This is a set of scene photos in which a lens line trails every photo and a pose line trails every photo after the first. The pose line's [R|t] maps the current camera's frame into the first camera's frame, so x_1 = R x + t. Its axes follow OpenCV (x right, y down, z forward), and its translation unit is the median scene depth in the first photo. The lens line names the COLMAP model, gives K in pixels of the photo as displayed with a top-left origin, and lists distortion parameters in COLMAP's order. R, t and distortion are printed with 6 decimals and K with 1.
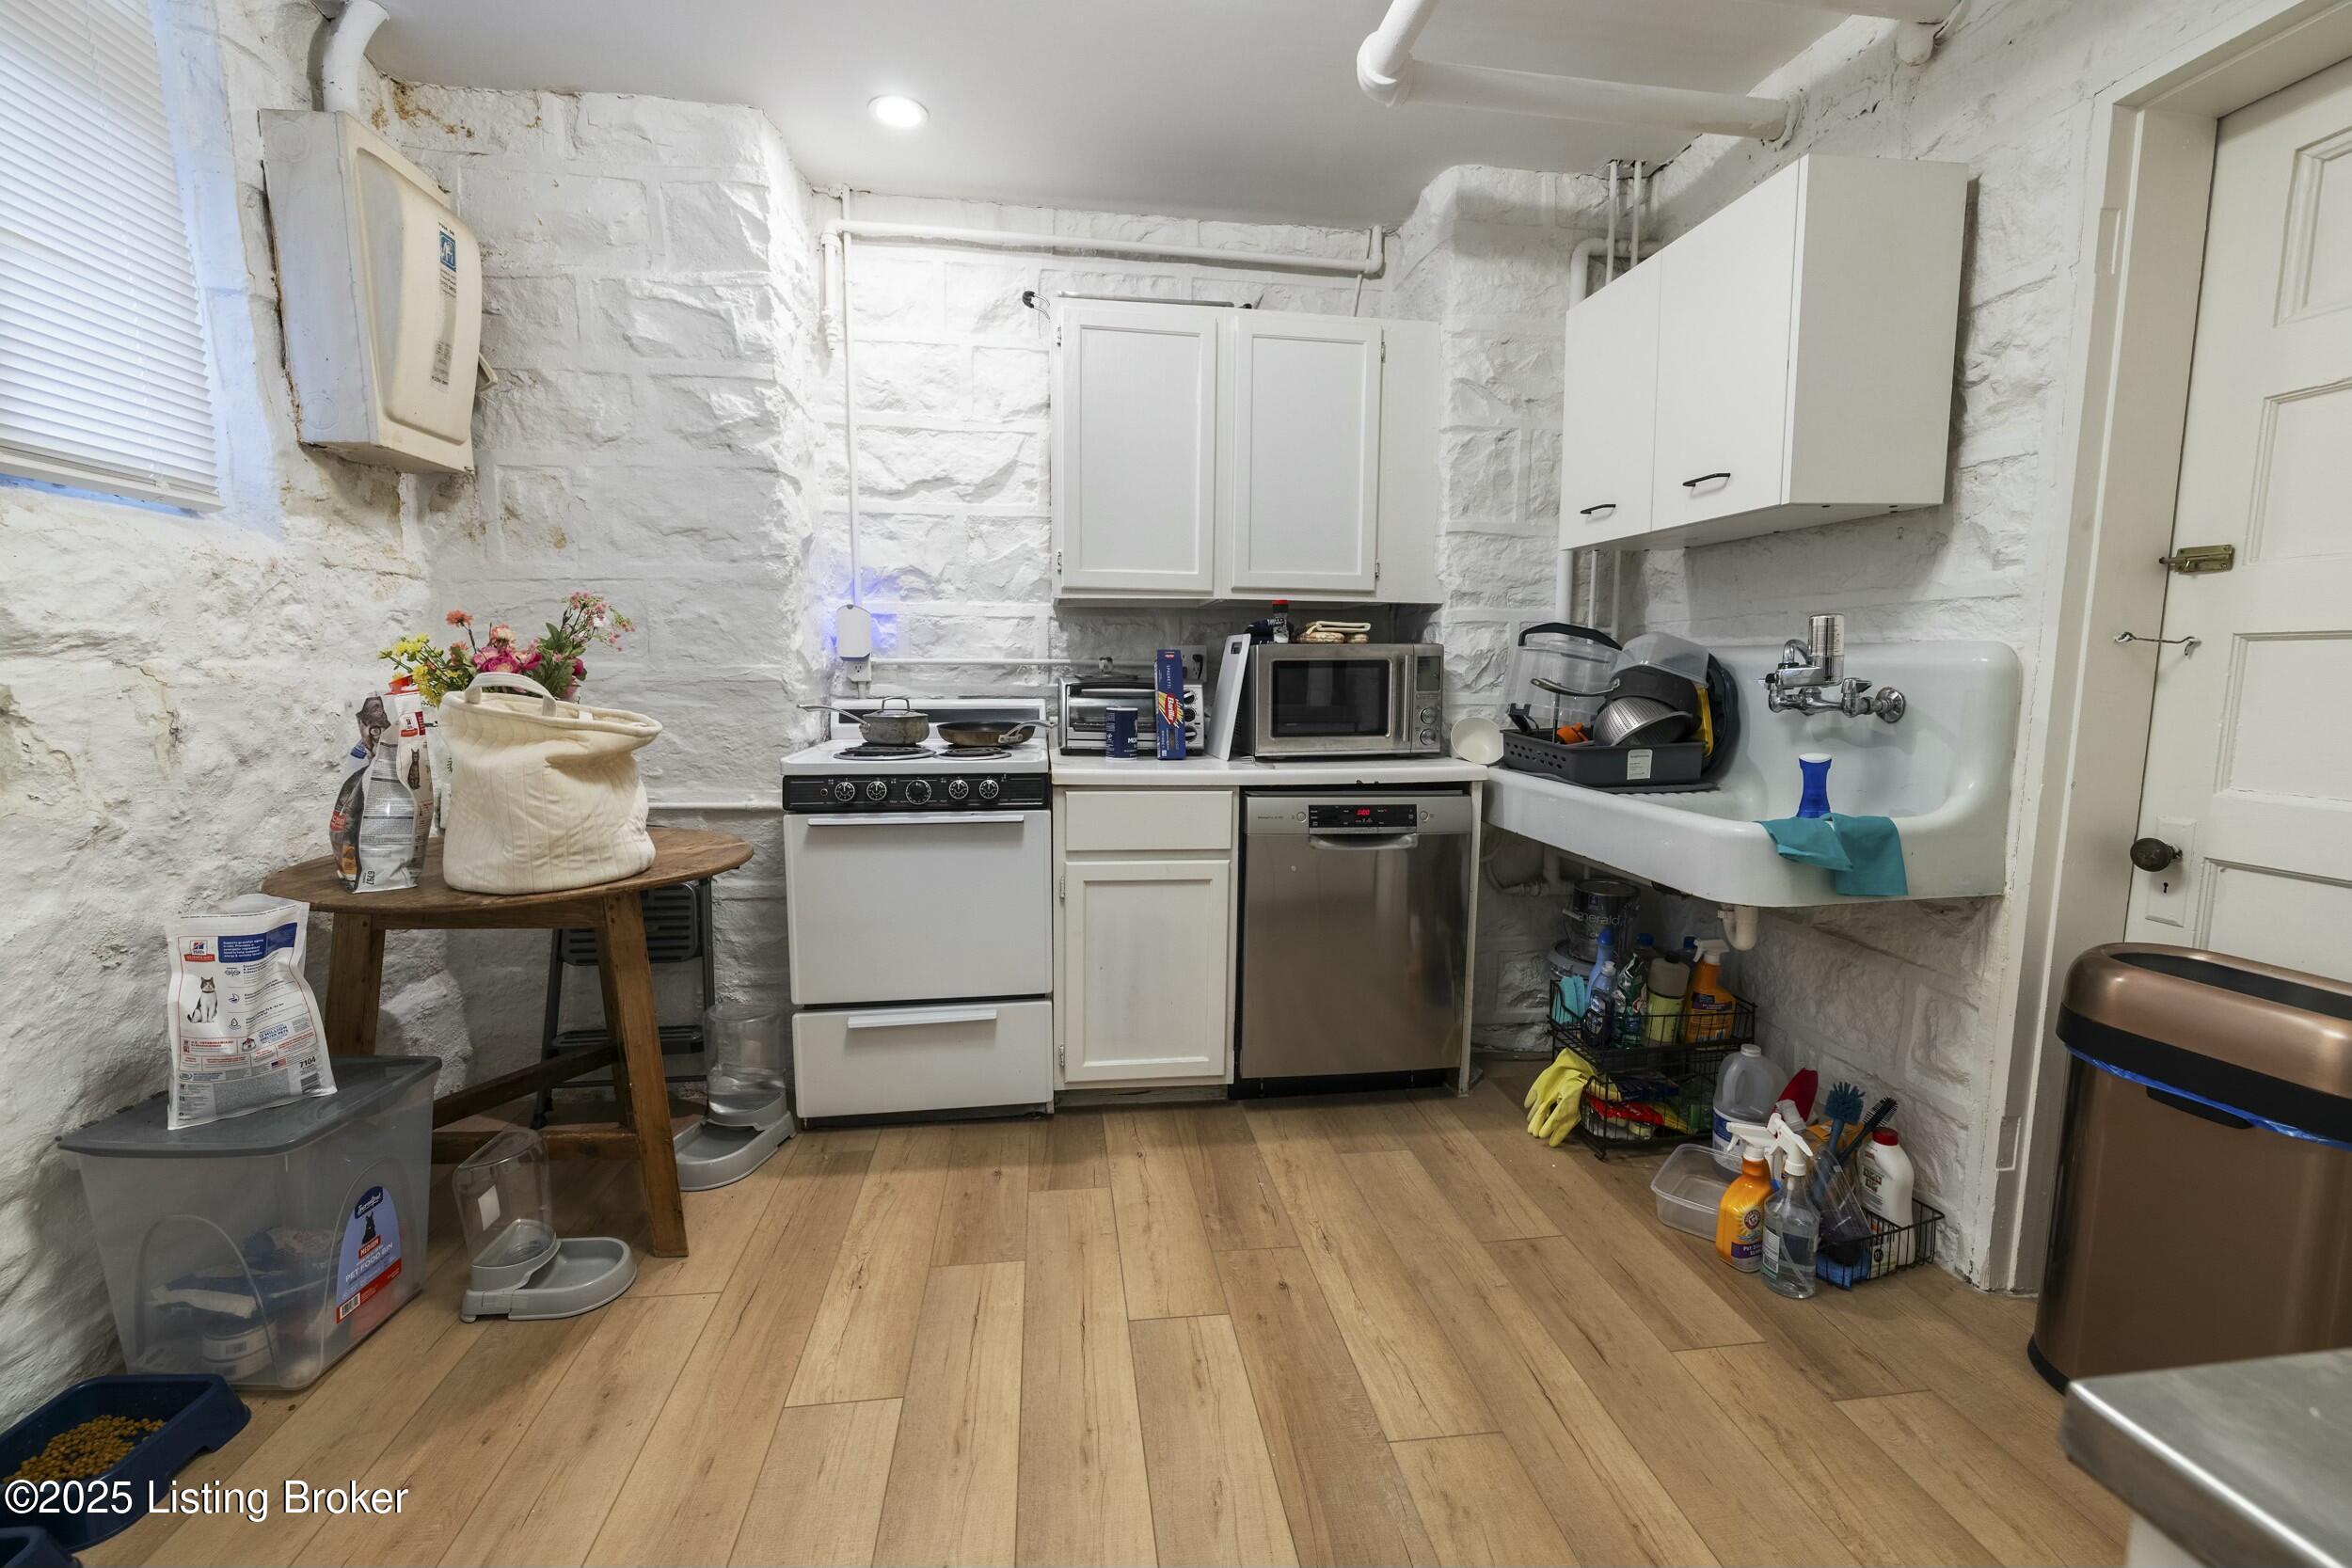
lens RADIAL K [[999.7, 0, 1179.8], [0, 999.7, 785.7], [0, 0, 1]] dist [-0.000217, 0.000218]
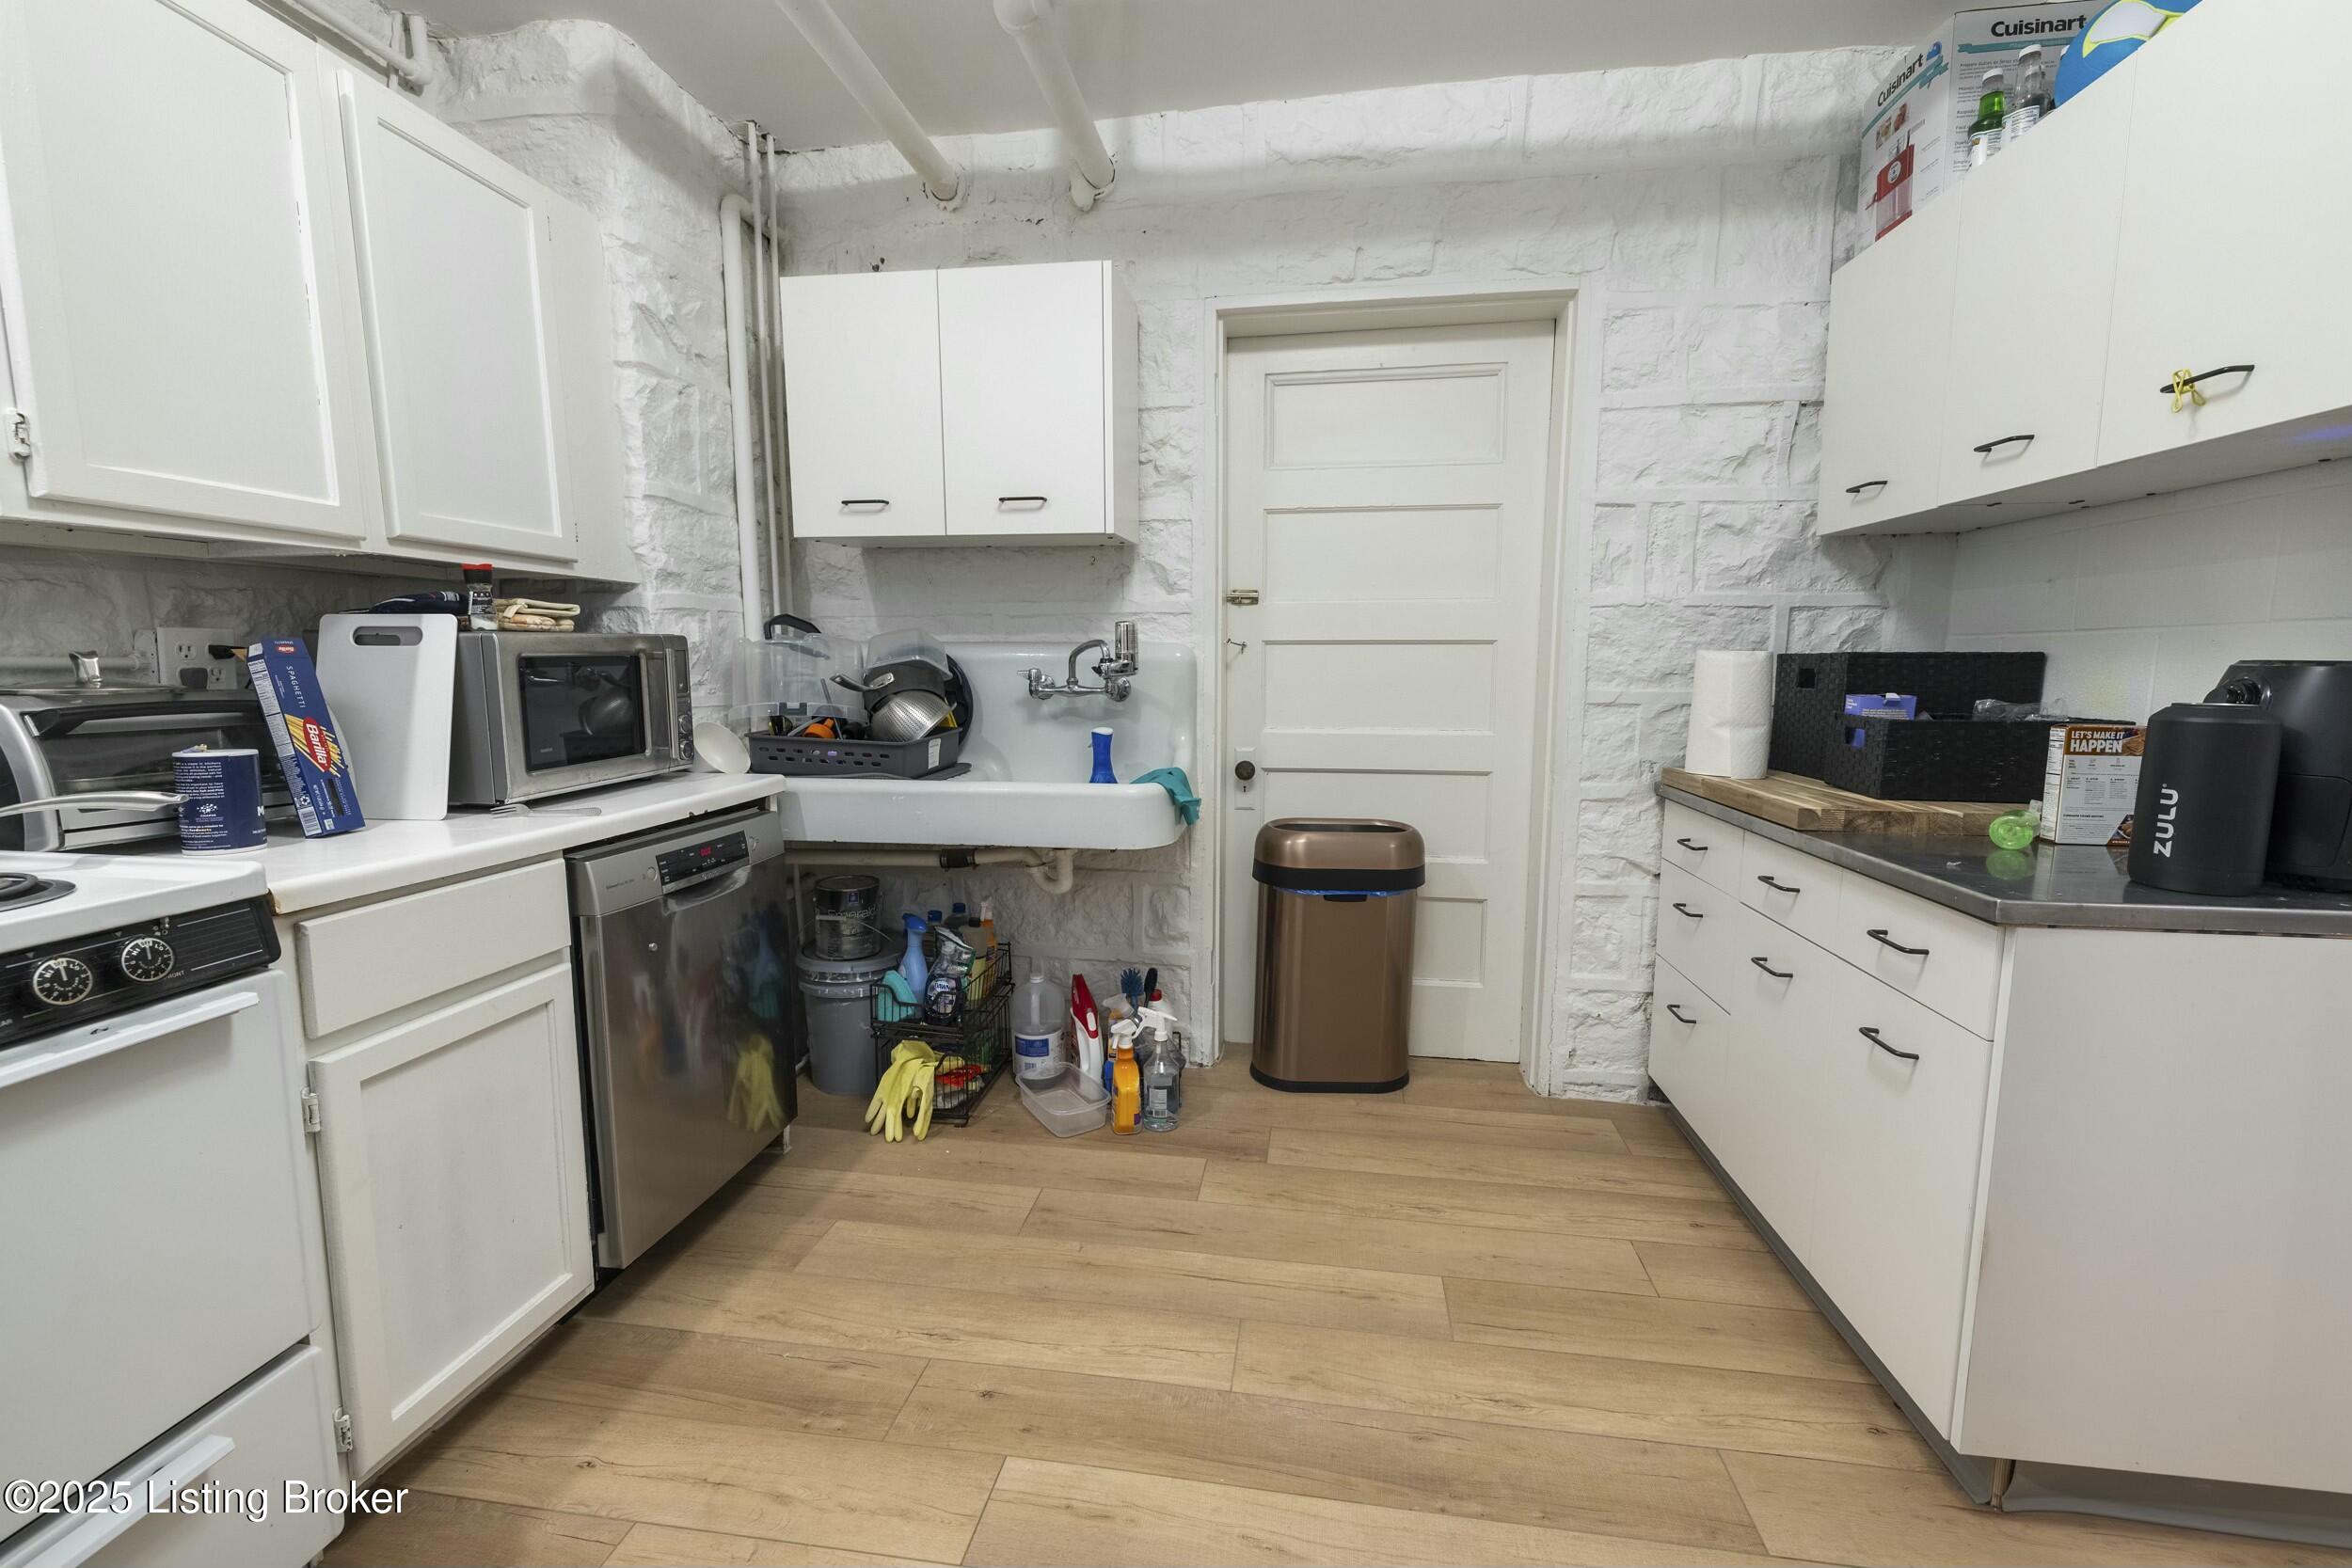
lens RADIAL K [[999.7, 0, 1171.7], [0, 999.7, 786.1], [0, 0, 1]] dist [-0.000217, 0.000218]
pose [[0.270257, -0.129376, 0.954056, -0.465558], [0.116120, 0.988077, 0.101096, -0.061844], [-0.955760, 0.083463, 0.282058, 0.439690]]
